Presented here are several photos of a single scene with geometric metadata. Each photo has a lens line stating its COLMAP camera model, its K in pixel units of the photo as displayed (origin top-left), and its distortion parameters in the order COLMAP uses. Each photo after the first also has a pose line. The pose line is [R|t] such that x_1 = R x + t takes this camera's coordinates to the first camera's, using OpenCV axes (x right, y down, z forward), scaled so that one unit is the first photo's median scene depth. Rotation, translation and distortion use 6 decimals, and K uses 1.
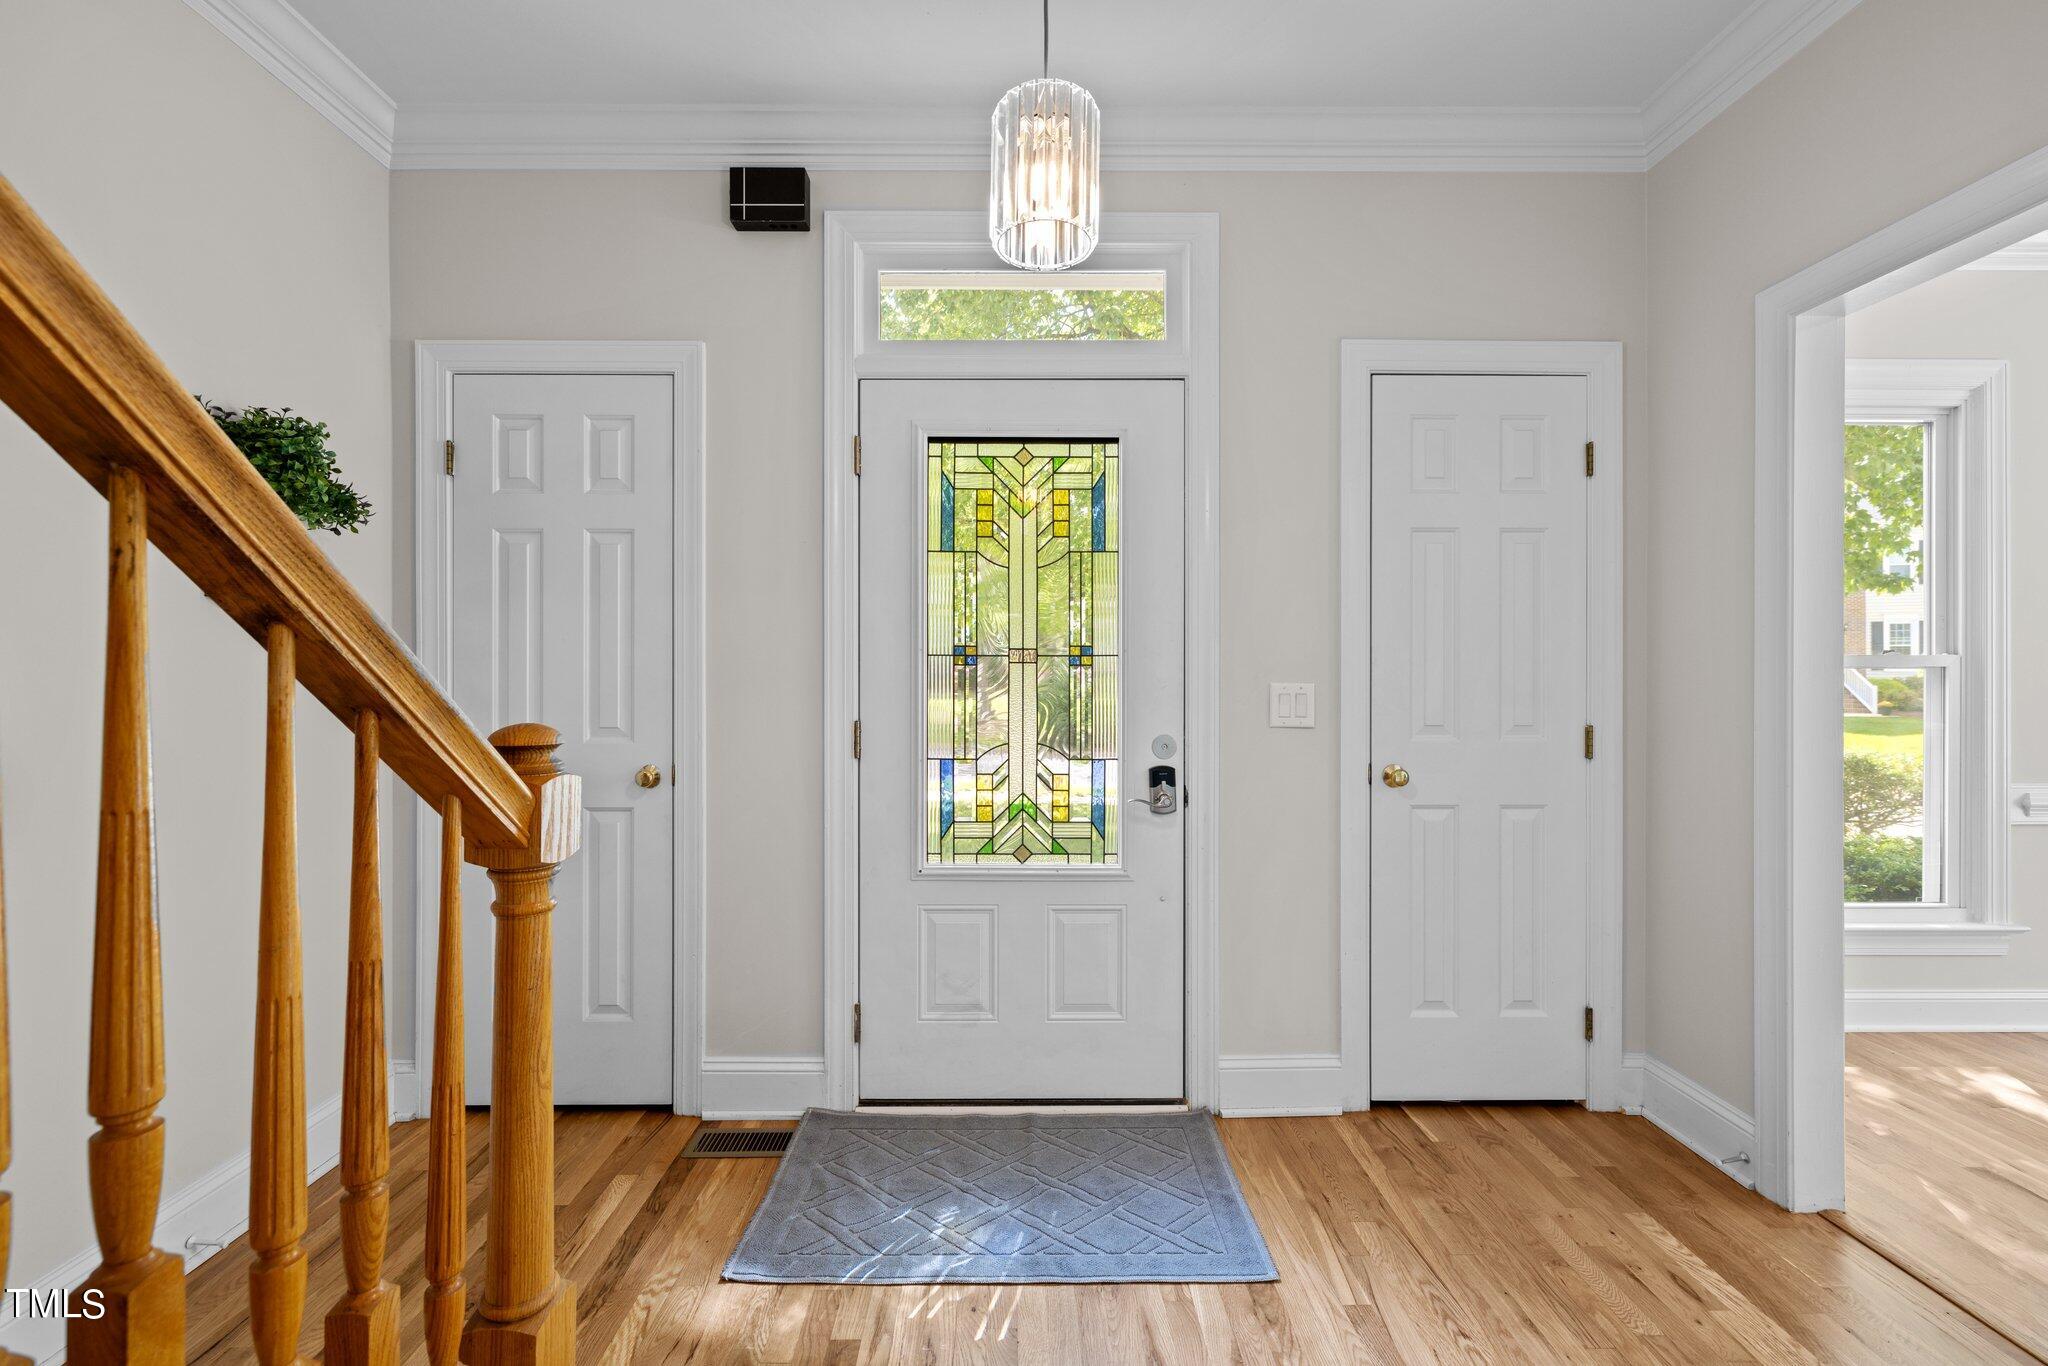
lens RADIAL K [[881.5, 0, 1009.6], [0, 881.5, 673.3], [0, 0, 1]] dist [0.001785, -0.000587]
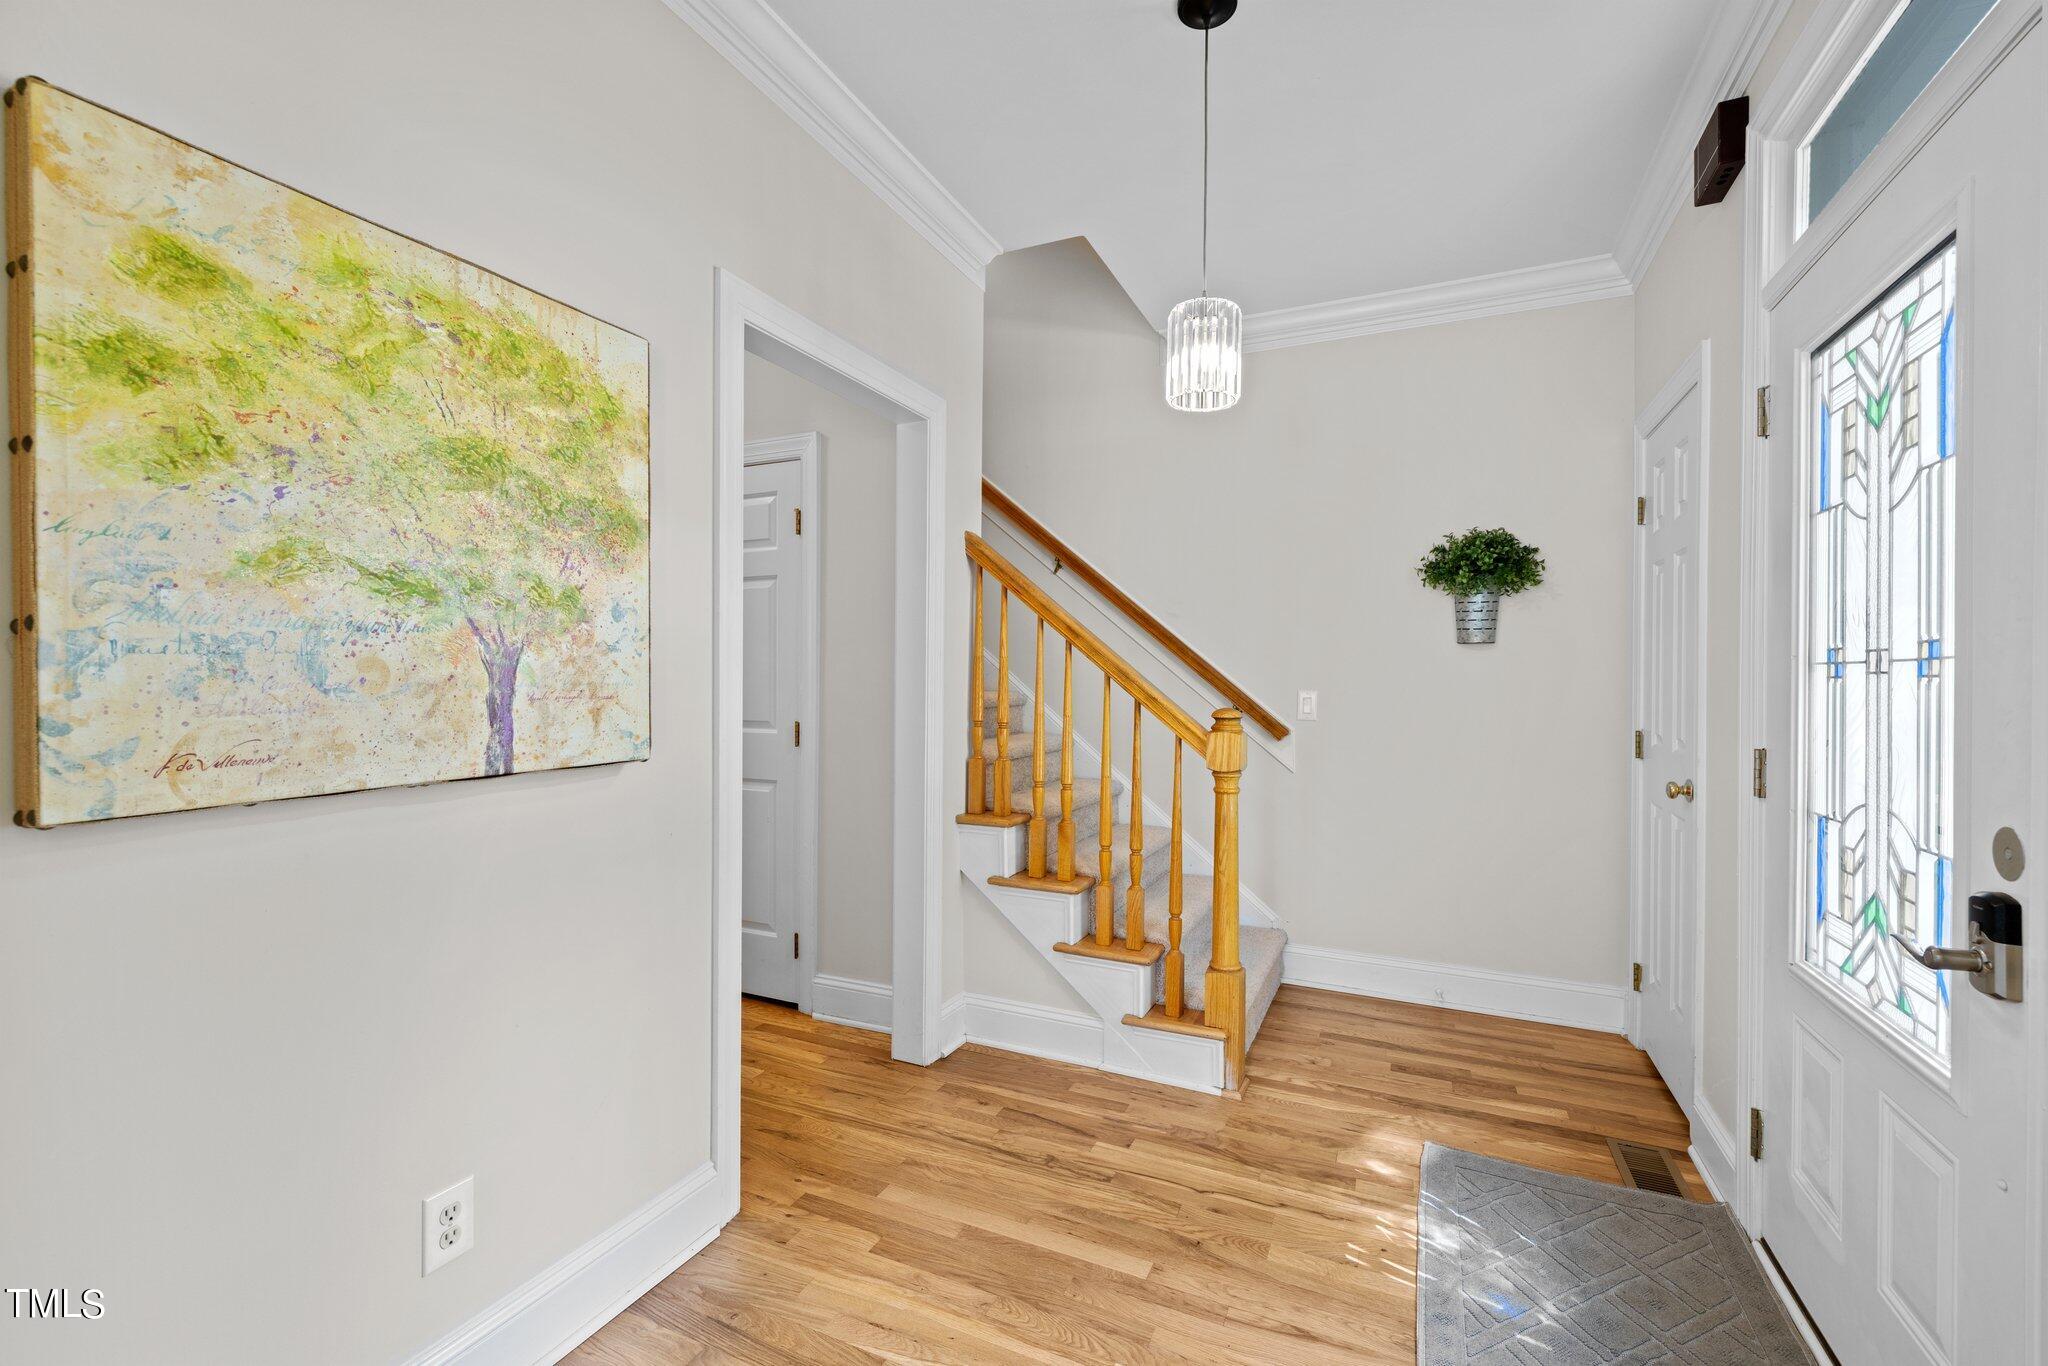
lens RADIAL K [[881.5, 0, 1017.6], [0, 881.5, 682.5], [0, 0, 1]] dist [0.001785, -0.000587]
pose [[-0.451007, -0.001379, -0.892520, 0.861485], [-0.007133, 0.999972, 0.002060, -0.002803], [0.892492, 0.007295, -0.451004, 0.795011]]
